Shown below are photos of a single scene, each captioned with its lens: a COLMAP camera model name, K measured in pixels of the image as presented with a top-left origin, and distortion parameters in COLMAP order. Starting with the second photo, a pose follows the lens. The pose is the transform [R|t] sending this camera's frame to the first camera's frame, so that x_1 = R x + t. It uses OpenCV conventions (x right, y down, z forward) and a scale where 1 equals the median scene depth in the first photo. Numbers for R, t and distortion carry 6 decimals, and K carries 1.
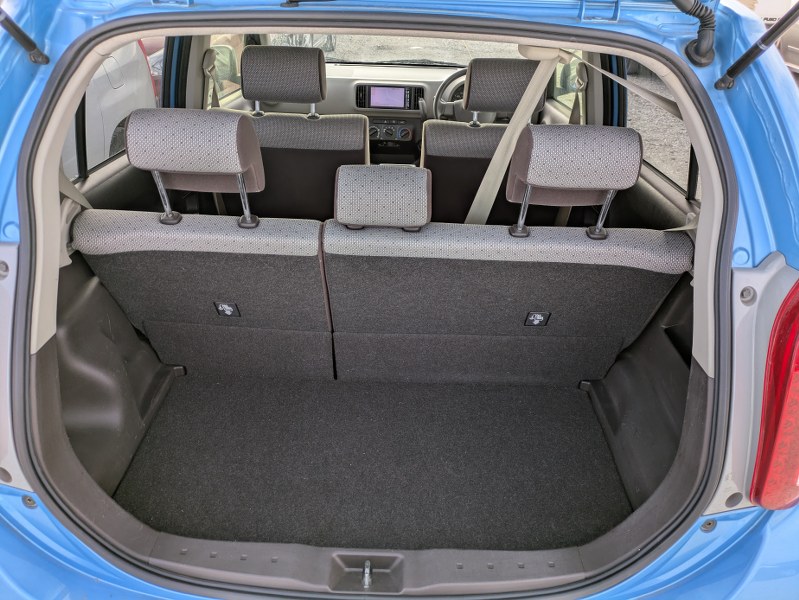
lens RADIAL K [[593.7, 0, 399.5], [0, 593.7, 300.0], [0, 0, 1]] dist [0.033887, -0.011057]
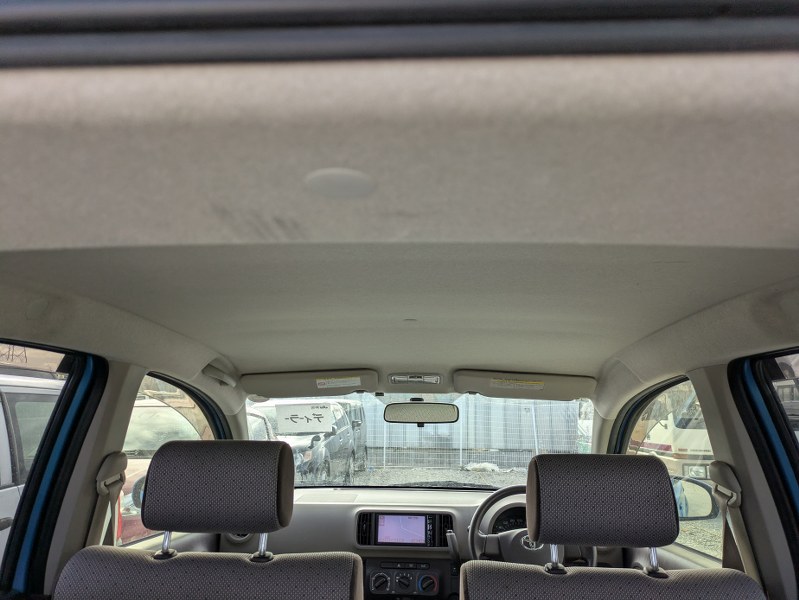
lens RADIAL K [[587.4, 0, 399.5], [0, 587.4, 300.0], [0, 0, 1]] dist [0.022088, -0.007817]
pose [[0.999412, -0.023505, -0.024957, 0.001161], [0.001407, 0.755463, -0.655190, -0.087078], [0.034254, 0.654770, 0.755052, 0.292867]]
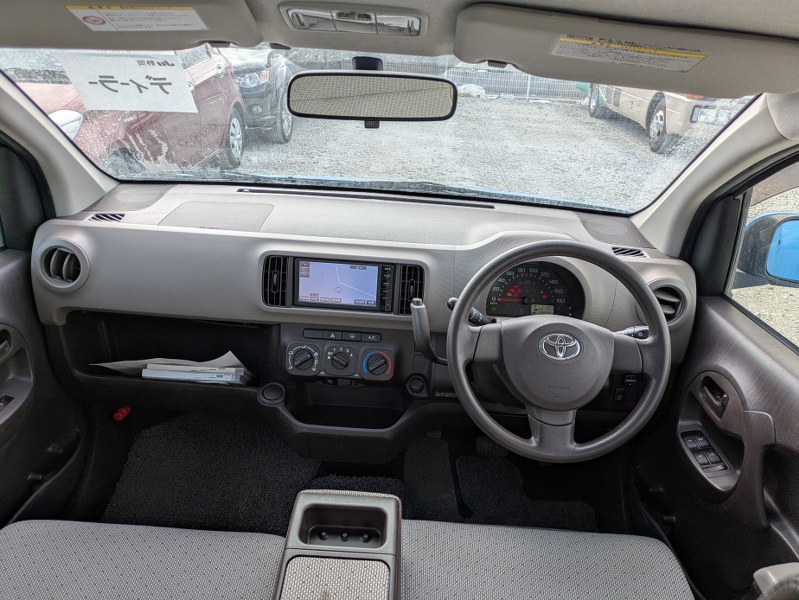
lens RADIAL K [[588.6, 0, 399.5], [0, 588.6, 300.0], [0, 0, 1]] dist [0.050867, -0.040207]
pose [[0.999396, 0.032860, 0.011327, 0.019204], [-0.031817, 0.996088, -0.082441, -0.298016], [-0.013992, 0.082031, 0.996532, 0.586530]]
